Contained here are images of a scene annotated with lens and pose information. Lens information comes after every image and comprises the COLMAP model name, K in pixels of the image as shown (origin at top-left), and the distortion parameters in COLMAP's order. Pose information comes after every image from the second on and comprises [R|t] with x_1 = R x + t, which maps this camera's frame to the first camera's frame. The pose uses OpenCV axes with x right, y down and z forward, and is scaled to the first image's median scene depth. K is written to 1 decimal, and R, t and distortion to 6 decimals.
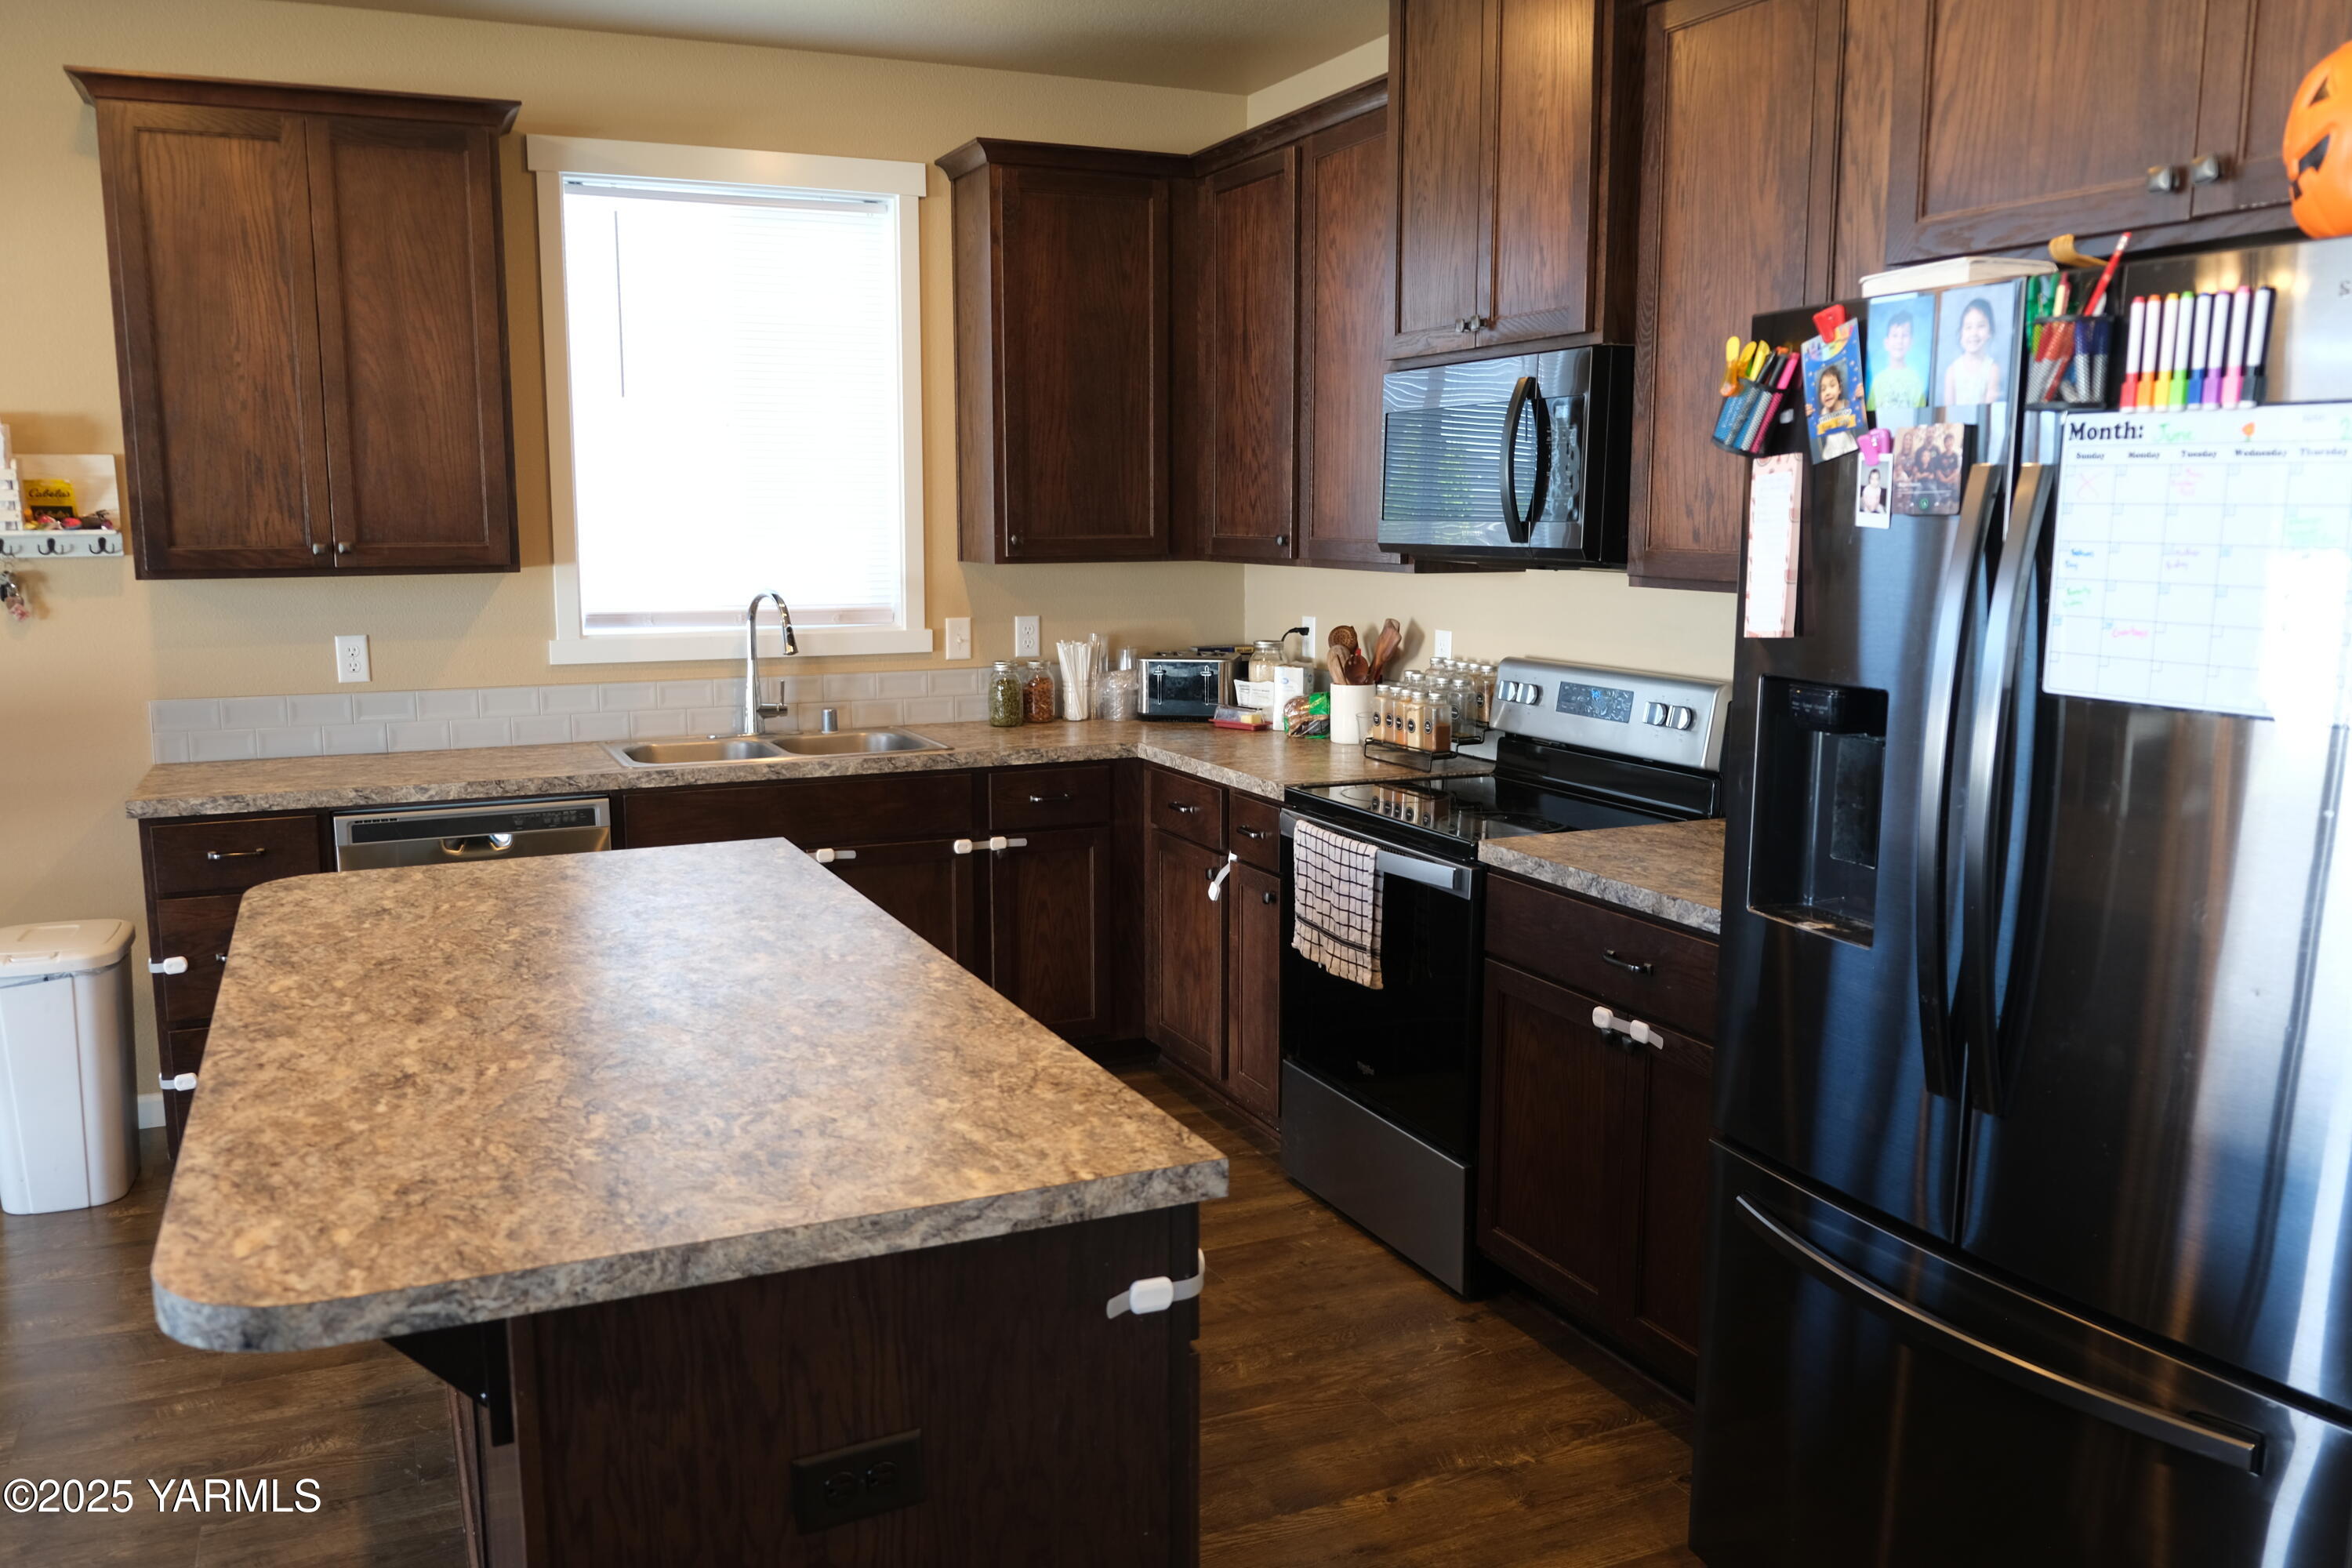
lens RADIAL K [[1819.7, 0, 1160.5], [0, 1819.7, 803.2], [0, 0, 1]] dist [-0.047694, 0.036028]
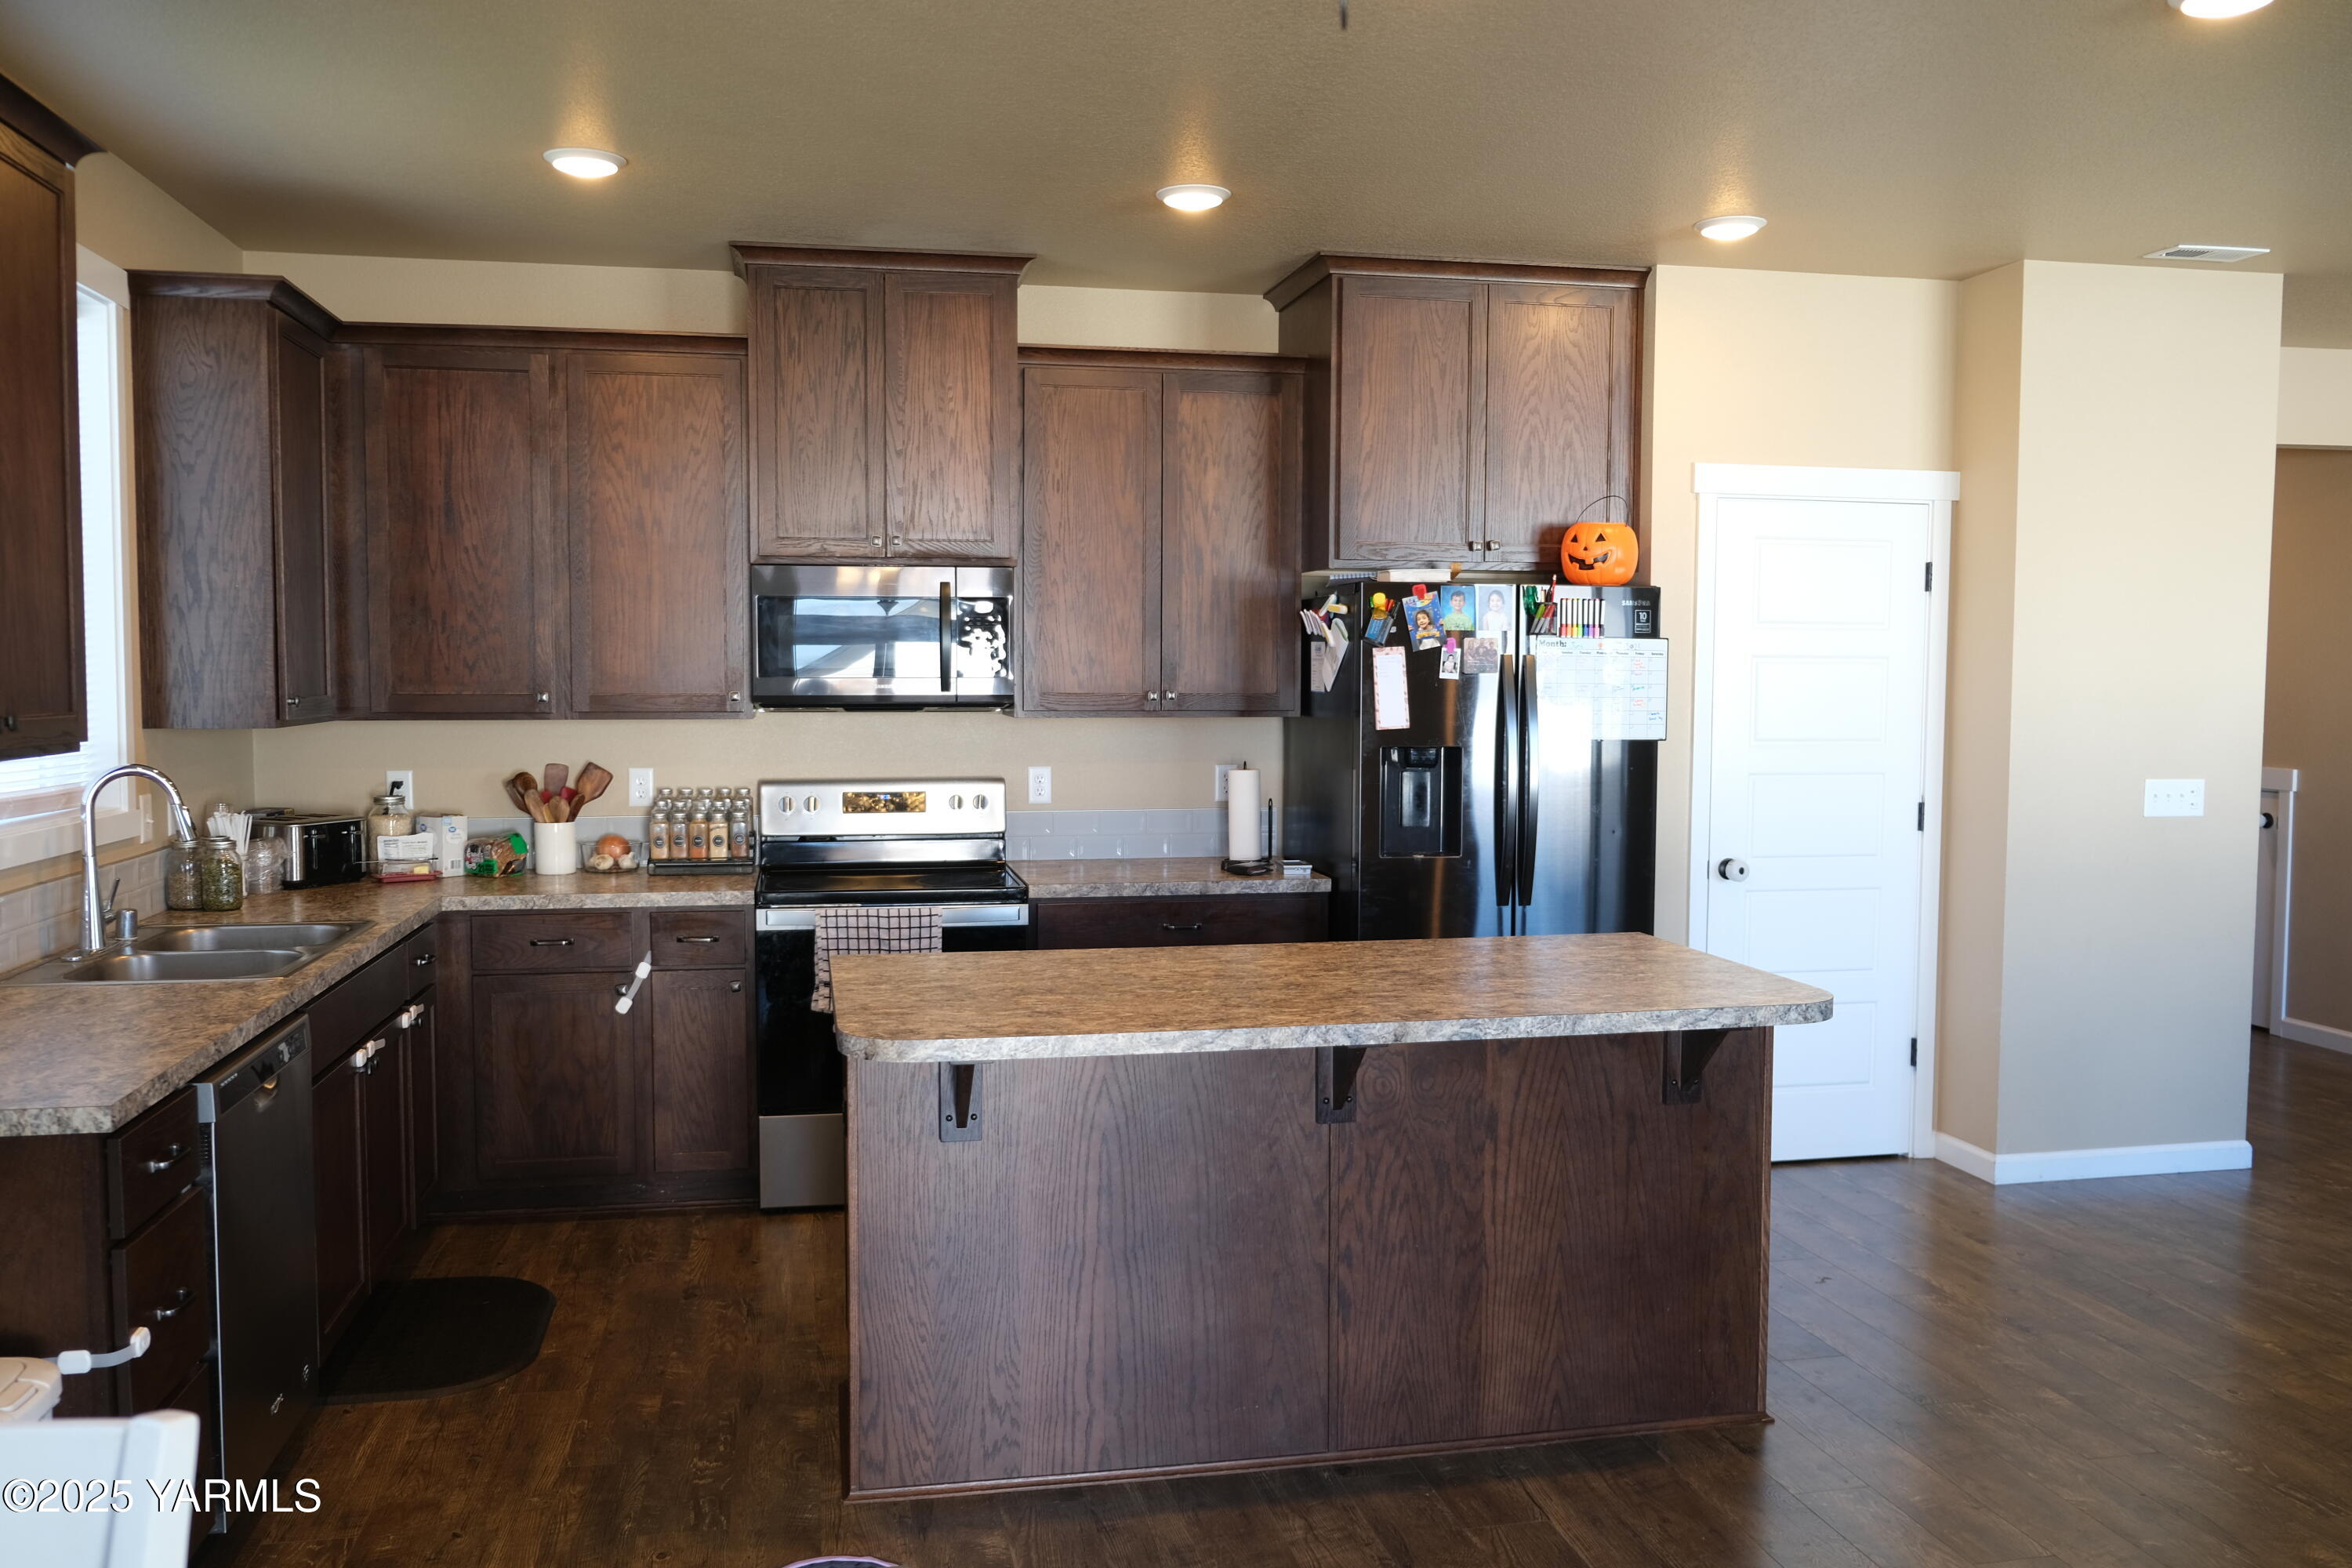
lens RADIAL K [[1819.7, 0, 1181.4], [0, 1819.7, 782.7], [0, 0, 1]] dist [-0.047694, 0.036028]
pose [[0.220489, -0.061948, 0.973420, -1.302635], [0.151652, 0.988022, 0.028527, -0.090043], [-0.963528, 0.141331, 0.227243, 0.526824]]
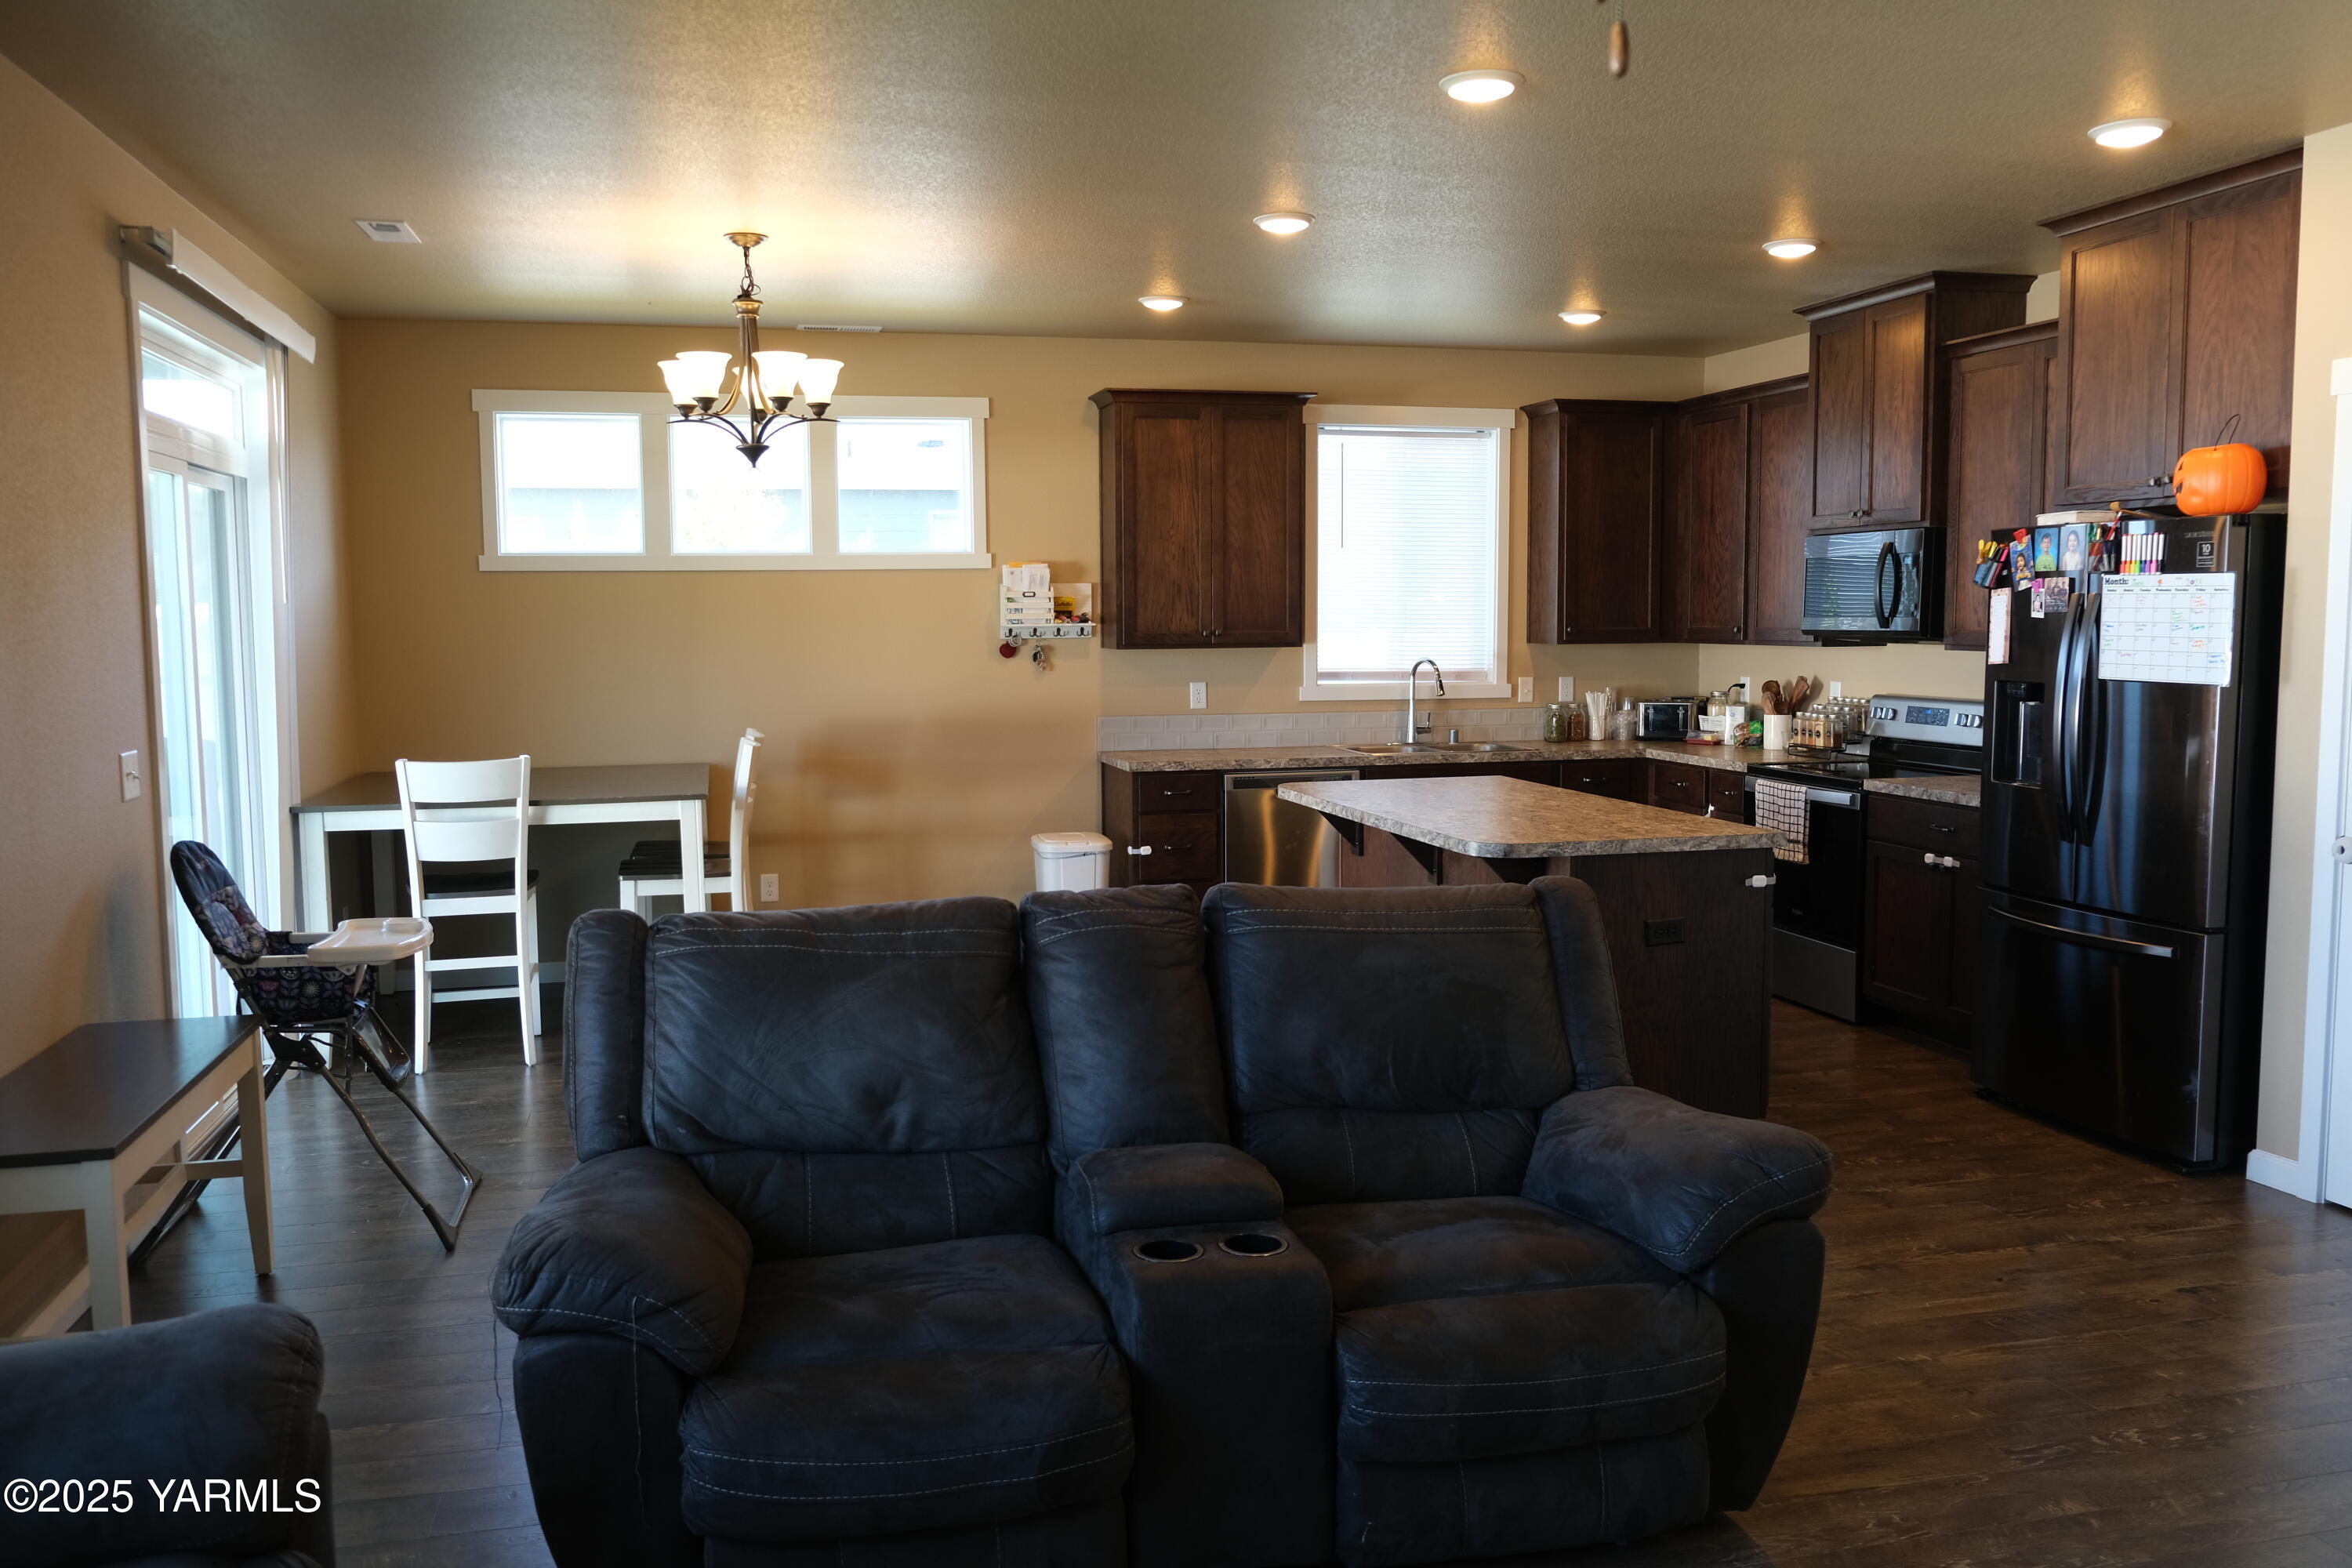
lens RADIAL K [[1819.7, 0, 1165.8], [0, 1819.7, 787.0], [0, 0, 1]] dist [-0.047694, 0.036028]
pose [[0.984768, 0.011268, -0.173510, -0.230622], [-0.022380, 0.997811, -0.062221, 0.169681], [0.172429, 0.065156, 0.982865, -1.058623]]
